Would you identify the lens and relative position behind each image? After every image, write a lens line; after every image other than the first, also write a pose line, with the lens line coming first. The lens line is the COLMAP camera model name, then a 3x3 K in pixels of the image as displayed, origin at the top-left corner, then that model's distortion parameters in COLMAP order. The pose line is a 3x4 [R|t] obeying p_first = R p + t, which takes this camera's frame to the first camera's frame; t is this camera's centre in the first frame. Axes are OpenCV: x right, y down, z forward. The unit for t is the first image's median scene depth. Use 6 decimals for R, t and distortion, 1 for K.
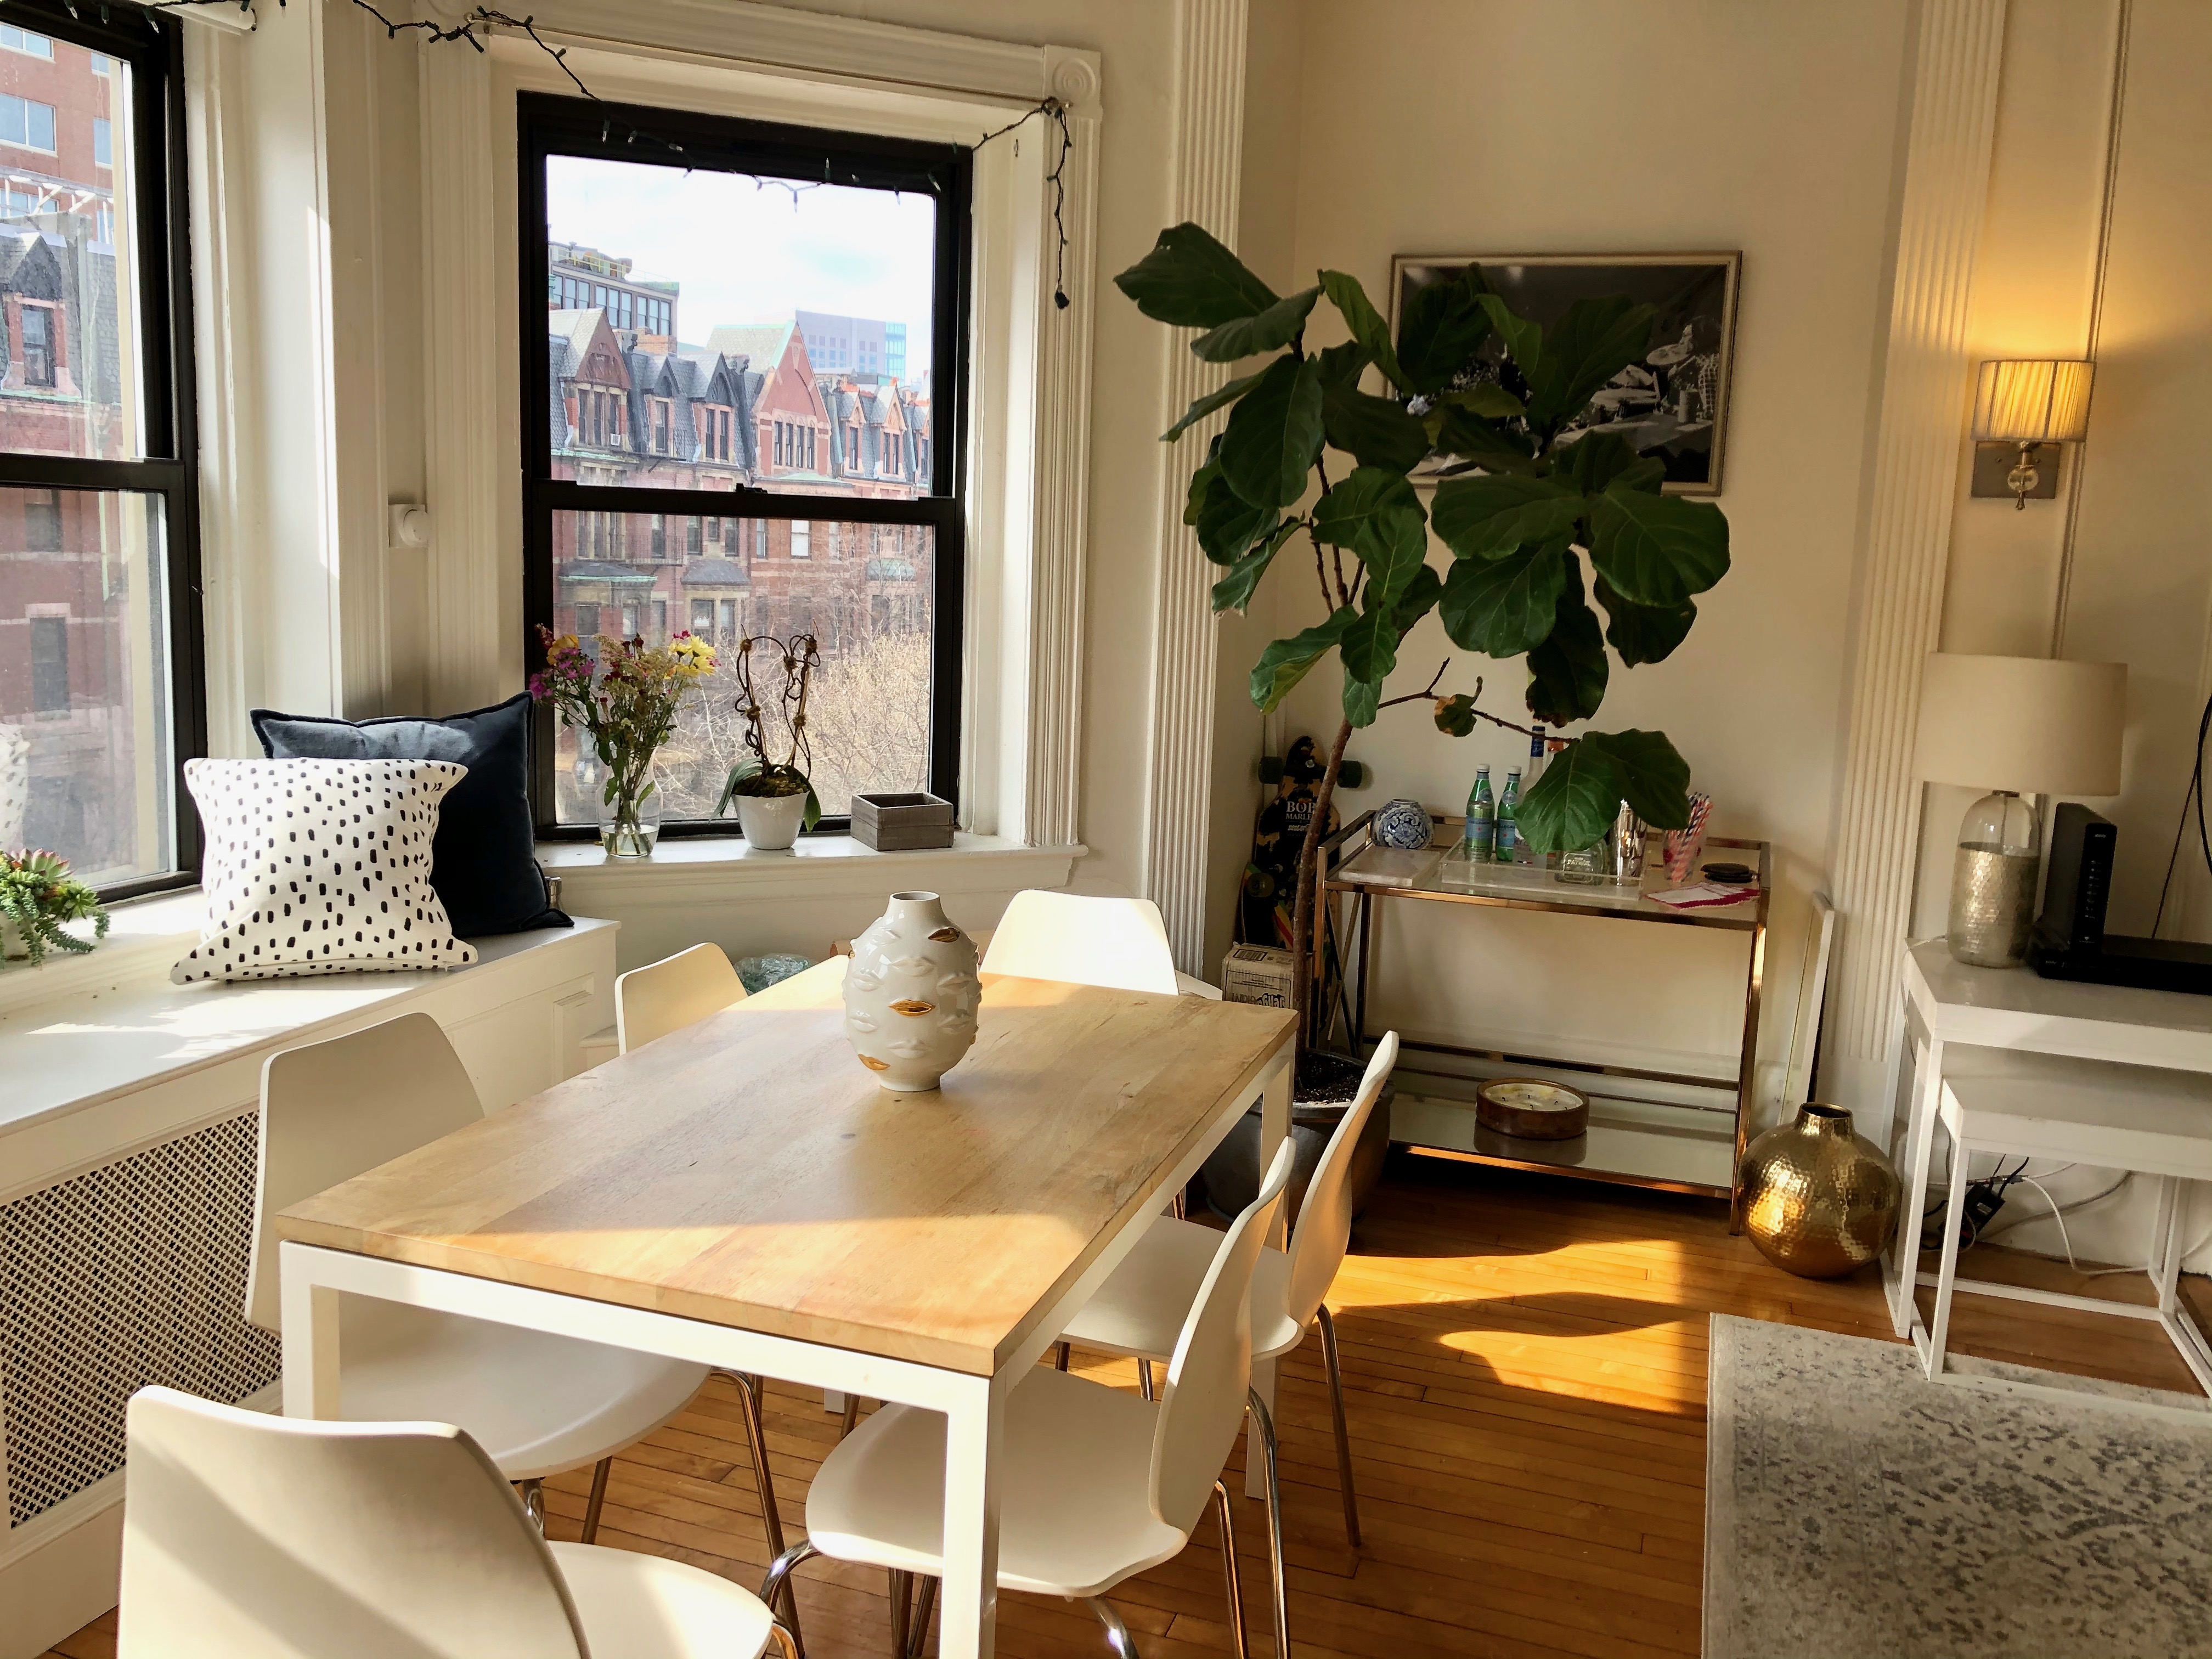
lens RADIAL K [[1825.9, 0, 1106.7], [0, 1825.9, 804.9], [0, 0, 1]] dist [0.062999, -0.051063]
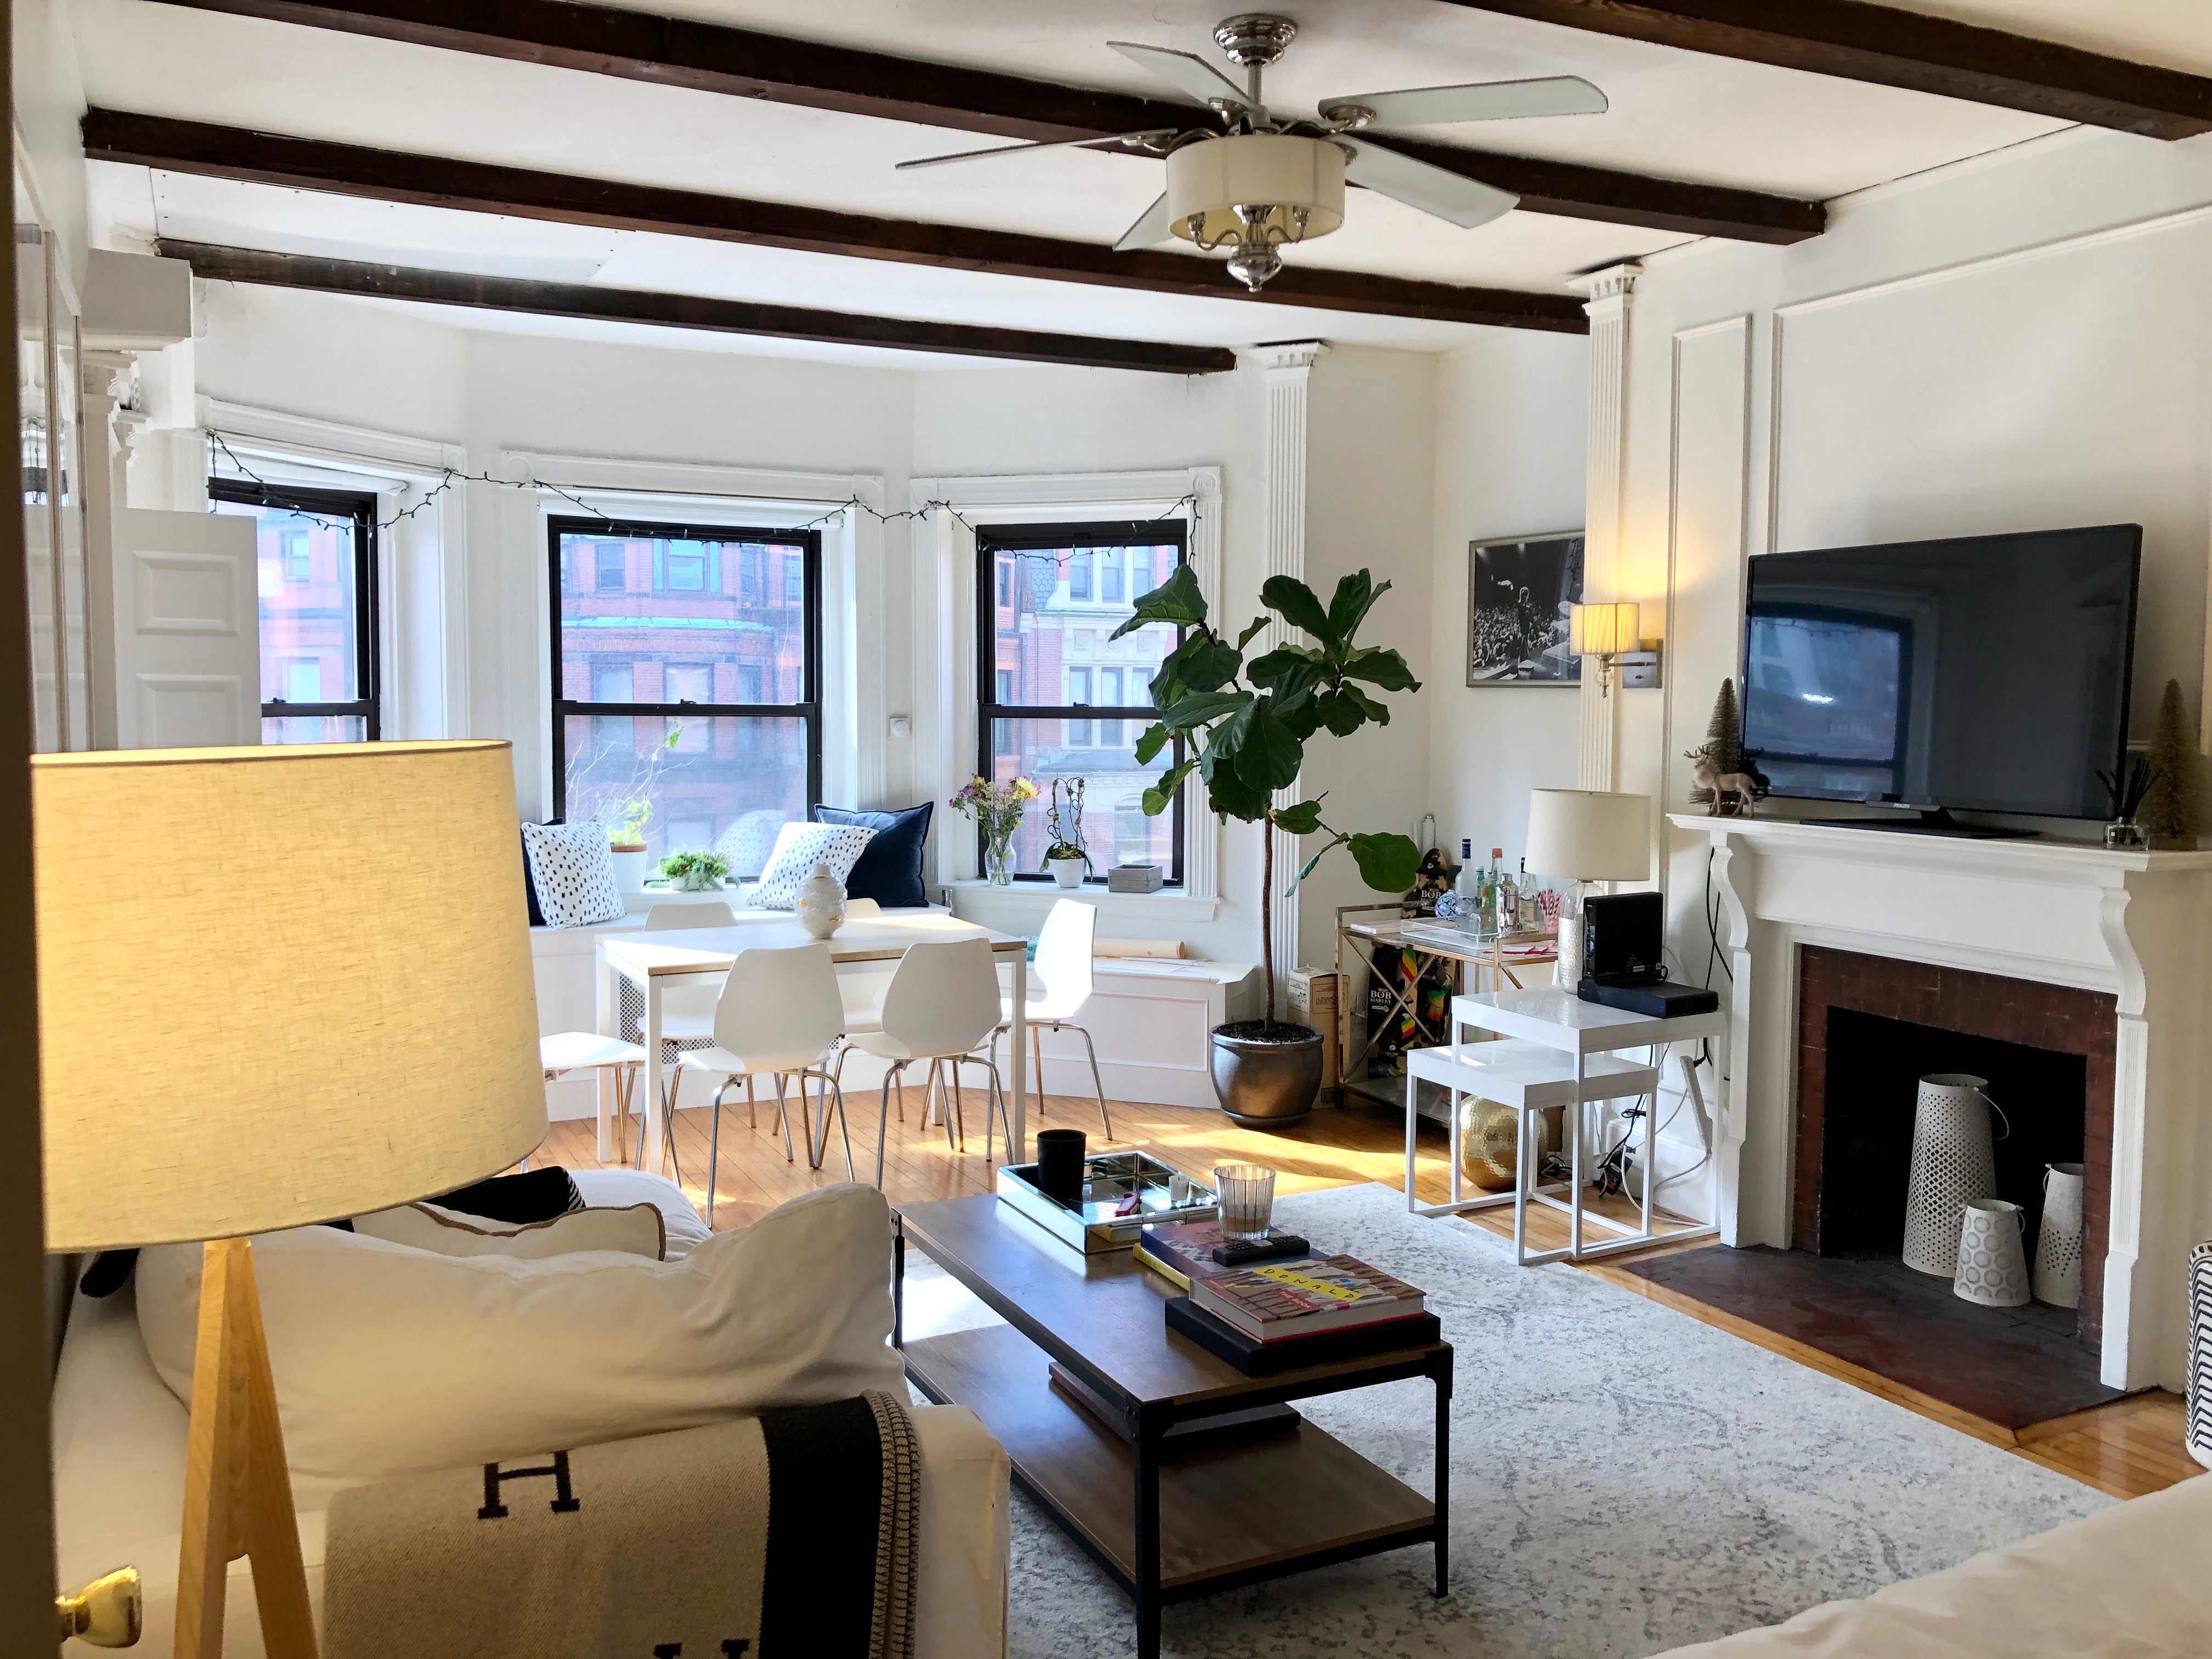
lens RADIAL K [[1825.9, 0, 1102.5], [0, 1825.9, 840.7], [0, 0, 1]] dist [0.062999, -0.051063]
pose [[0.704939, 0.025174, -0.708821, 1.285351], [-0.082109, 0.995547, -0.046302, 0.064276], [0.704499, 0.090841, 0.703867, -0.361015]]
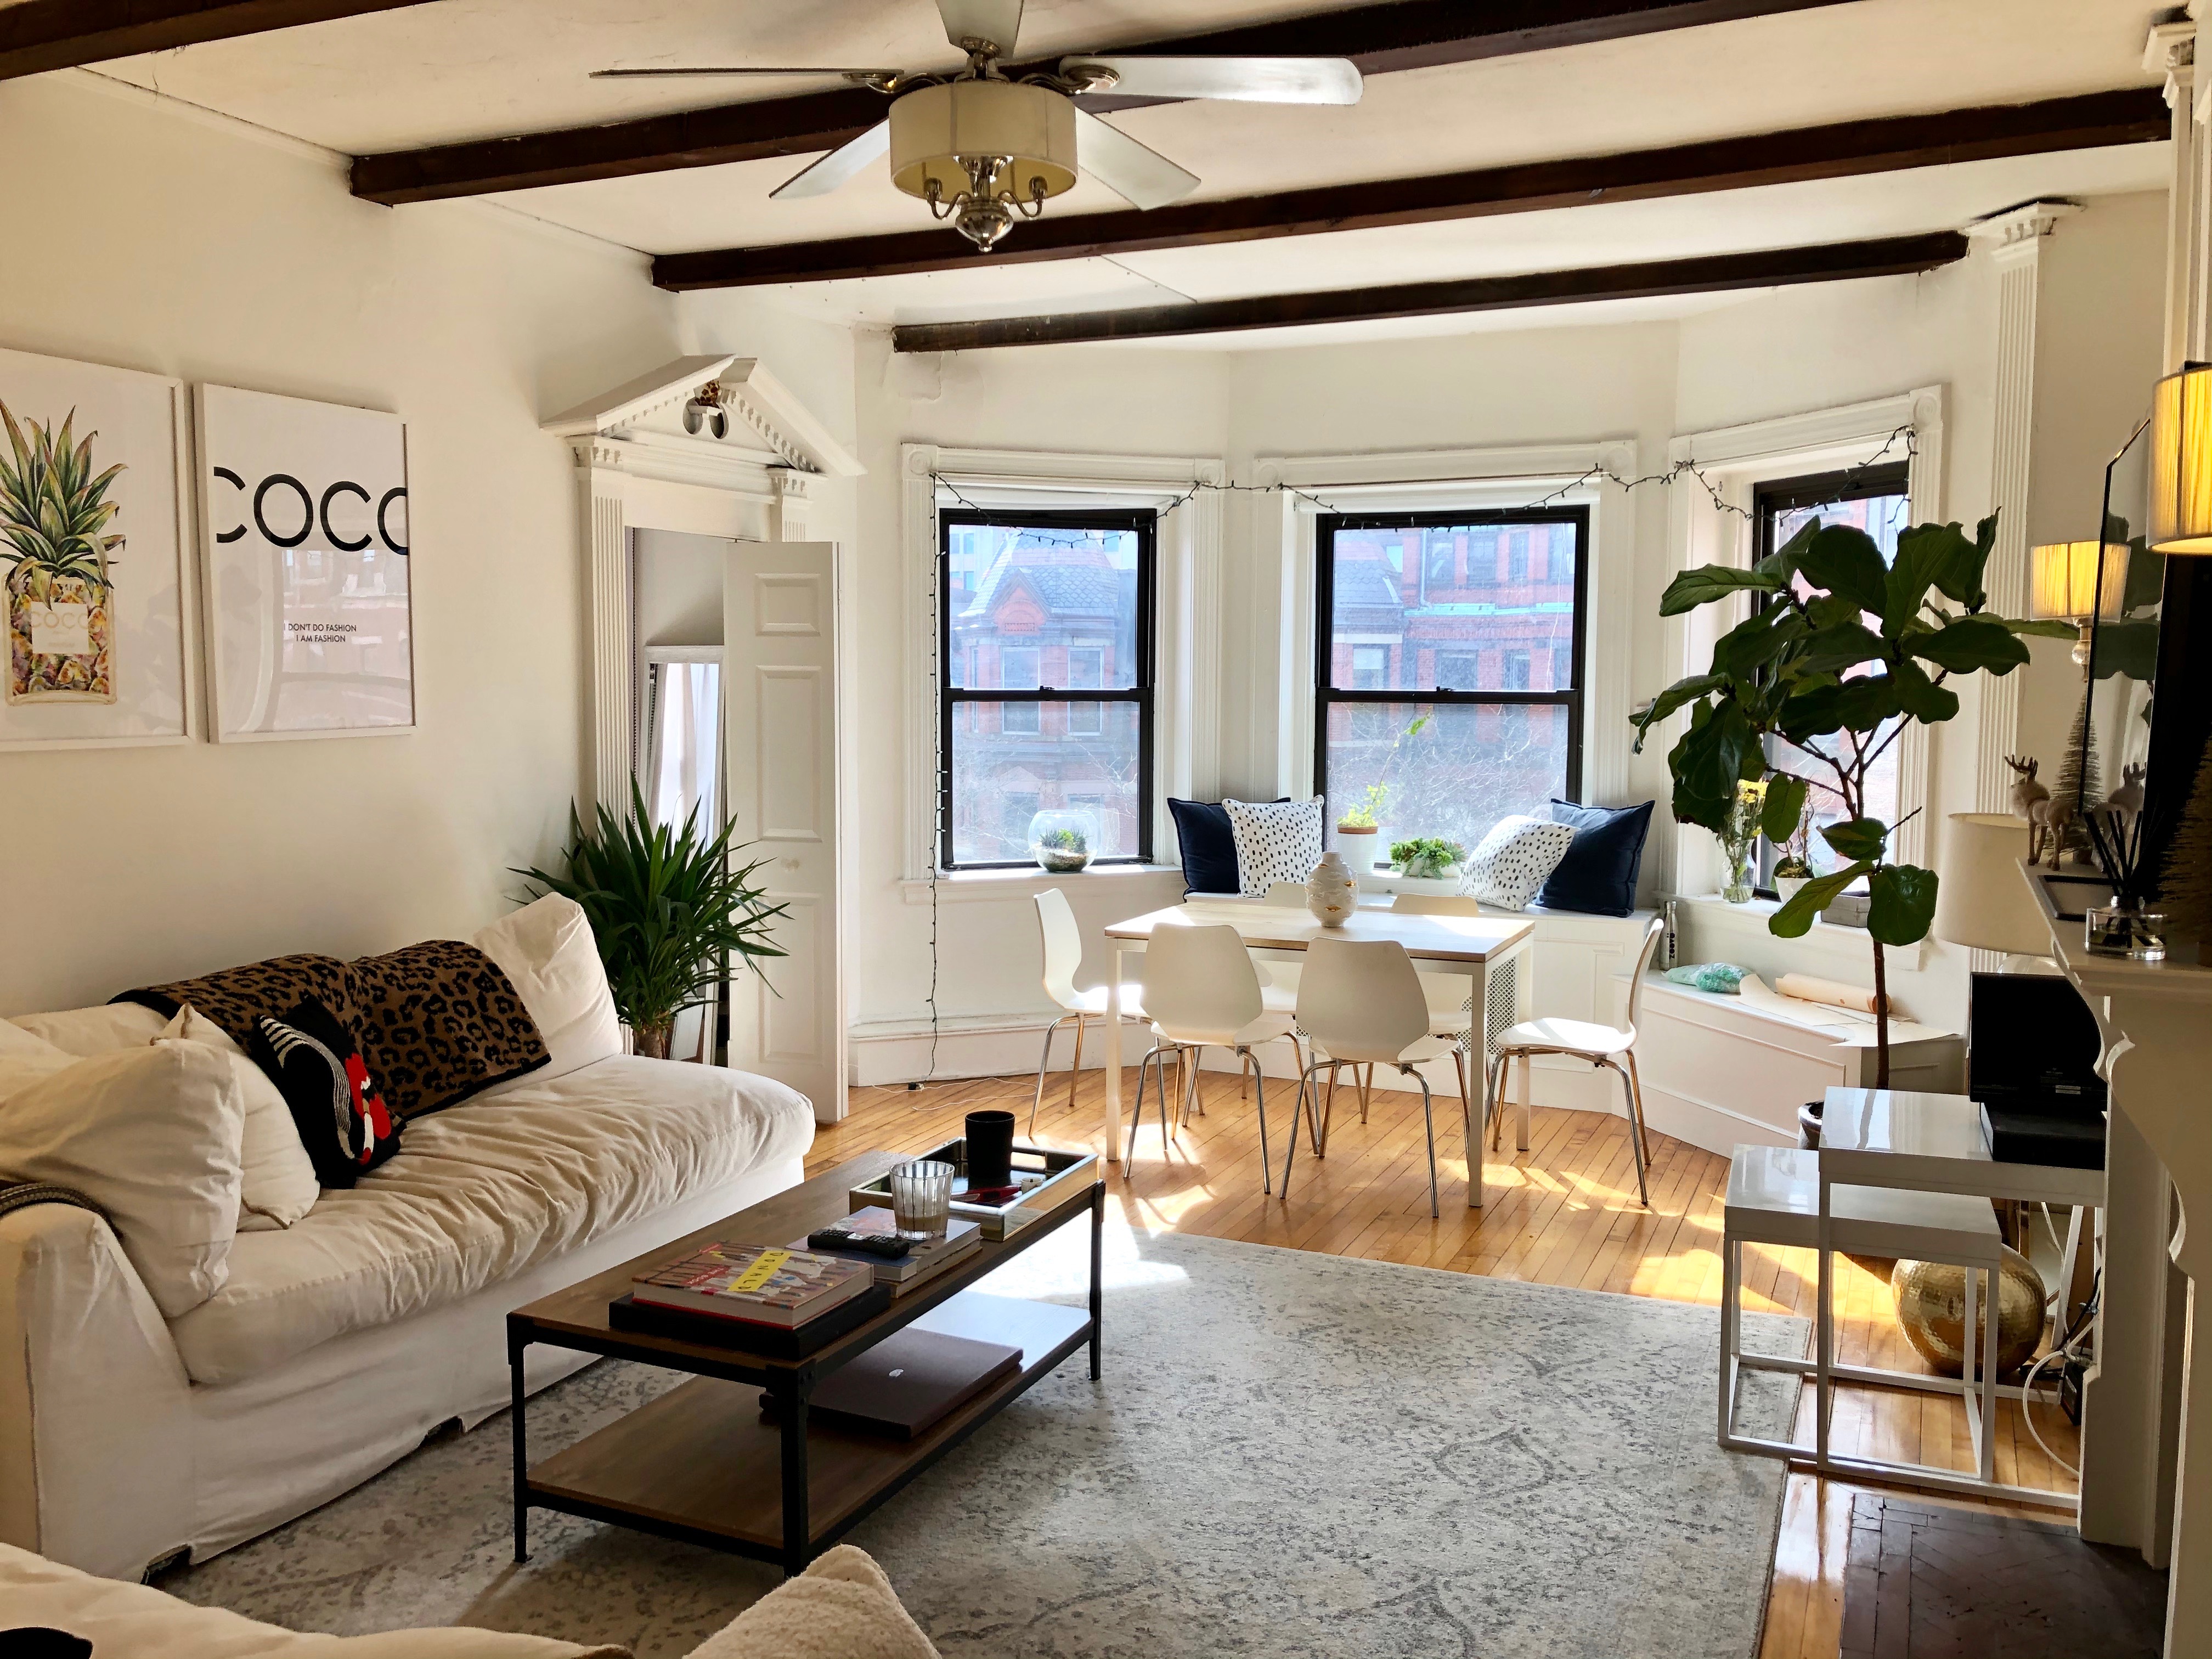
lens RADIAL K [[1825.9, 0, 1098.8], [0, 1825.9, 831.0], [0, 0, 1]] dist [0.062999, -0.051063]
pose [[-0.098589, 0.047405, -0.993998, 1.578929], [-0.150974, 0.986590, 0.062026, -0.058154], [0.983609, 0.156183, -0.090110, 0.564231]]
